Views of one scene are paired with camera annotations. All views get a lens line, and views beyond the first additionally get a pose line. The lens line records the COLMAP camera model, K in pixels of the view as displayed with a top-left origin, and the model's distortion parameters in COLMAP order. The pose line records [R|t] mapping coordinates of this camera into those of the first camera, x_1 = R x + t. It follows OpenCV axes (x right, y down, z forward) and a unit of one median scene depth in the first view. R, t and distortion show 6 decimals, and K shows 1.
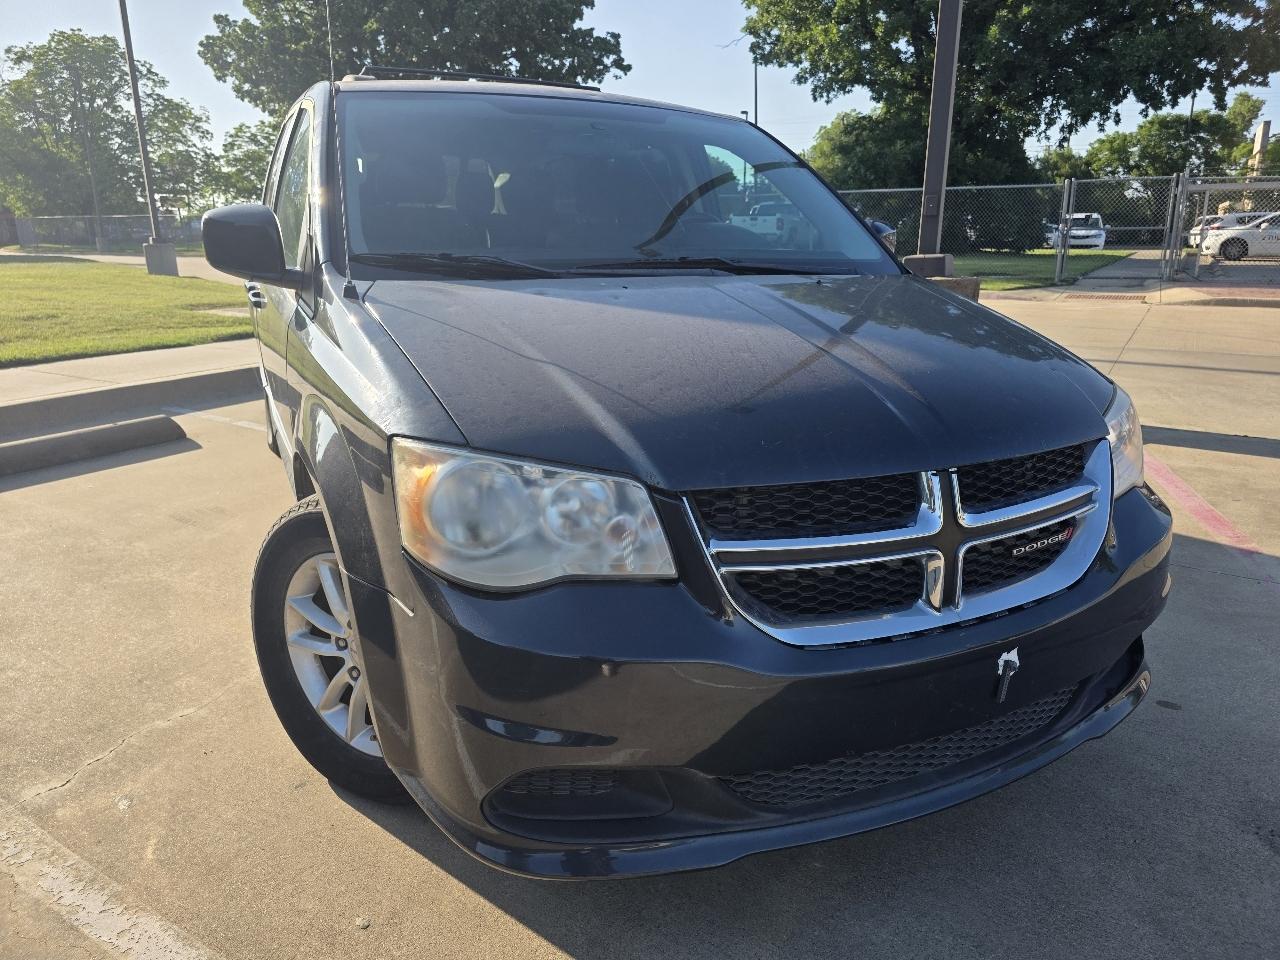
lens RADIAL K [[876.9, 0, 643.9], [0, 876.9, 487.3], [0, 0, 1]] dist [0.039655, -0.035823]
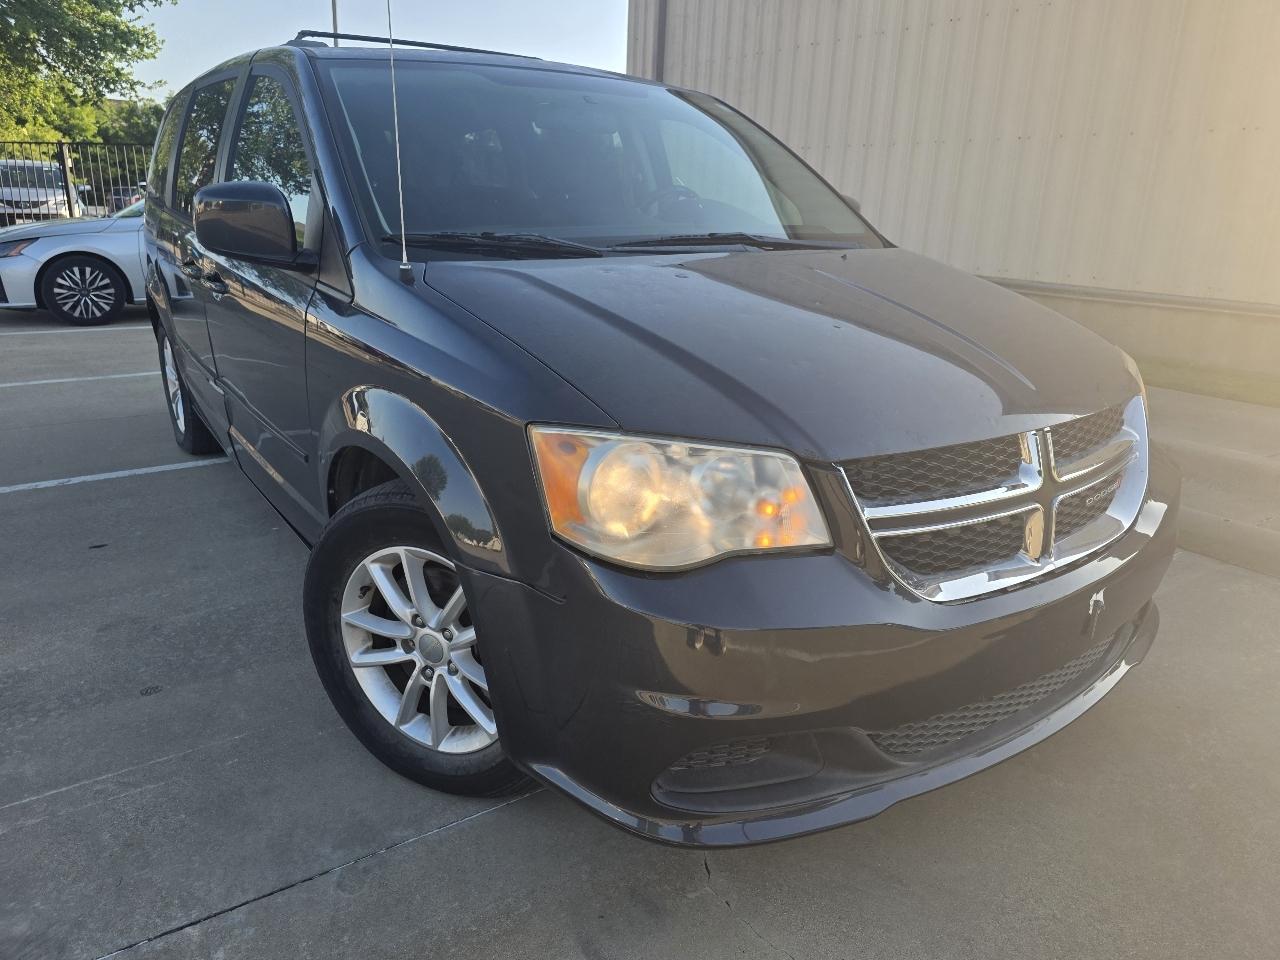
lens RADIAL K [[881.0, 0, 657.0], [0, 881.0, 487.9], [0, 0, 1]] dist [0.041413, -0.039226]
pose [[0.982518, -0.060980, 0.175900, -0.181580], [0.056358, 0.997924, 0.031160, -0.005076], [-0.177435, -0.020702, 0.983915, 0.007248]]
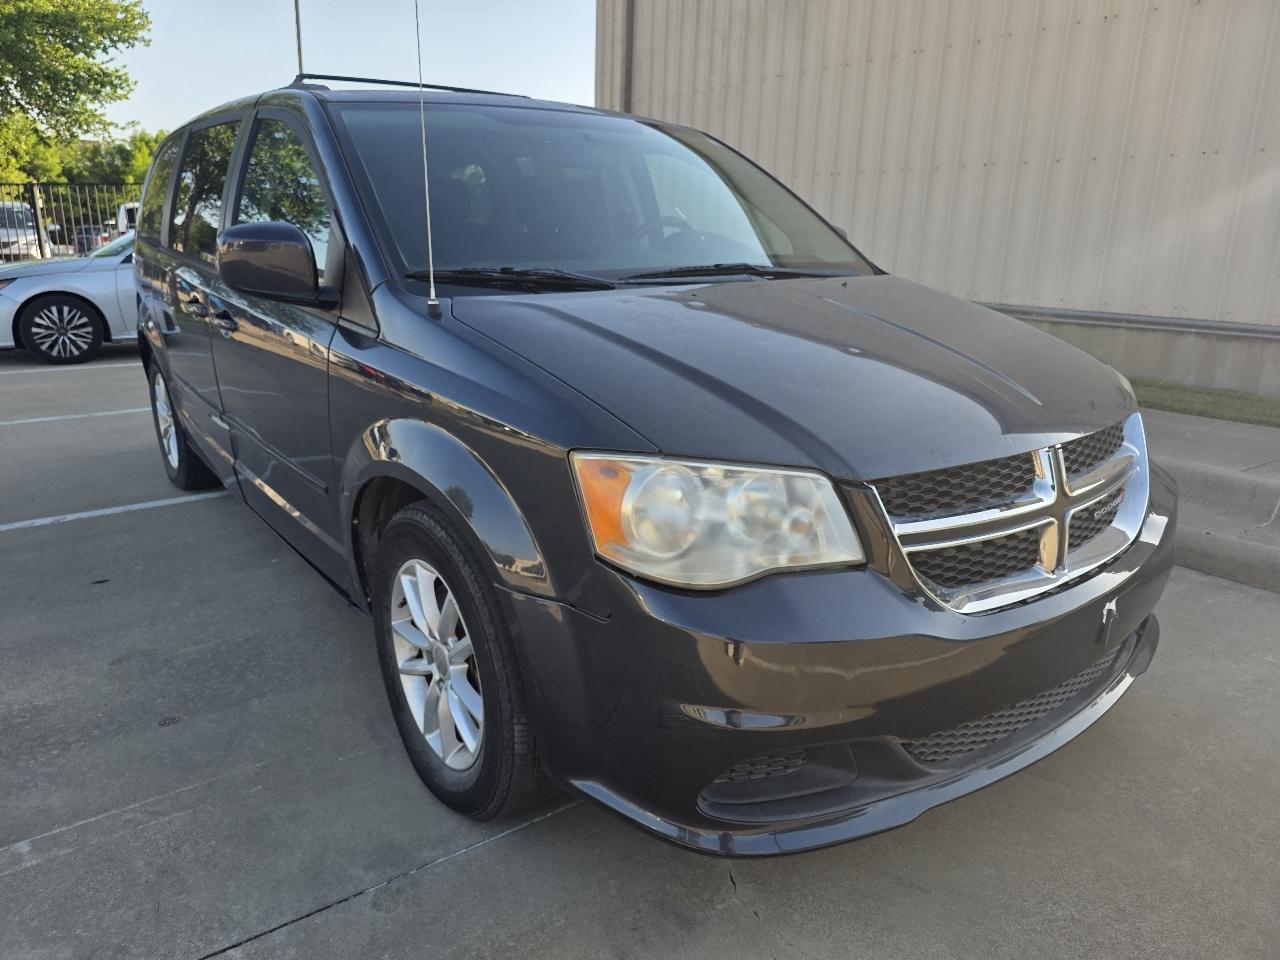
lens RADIAL K [[883.6, 0, 635.0], [0, 883.6, 495.6], [0, 0, 1]] dist [0.038969, -0.041687]
pose [[0.978375, -0.077013, 0.191967, -0.232665], [0.076630, 0.997015, 0.009434, -0.005218], [-0.192120, 0.005480, 0.981356, -0.008190]]
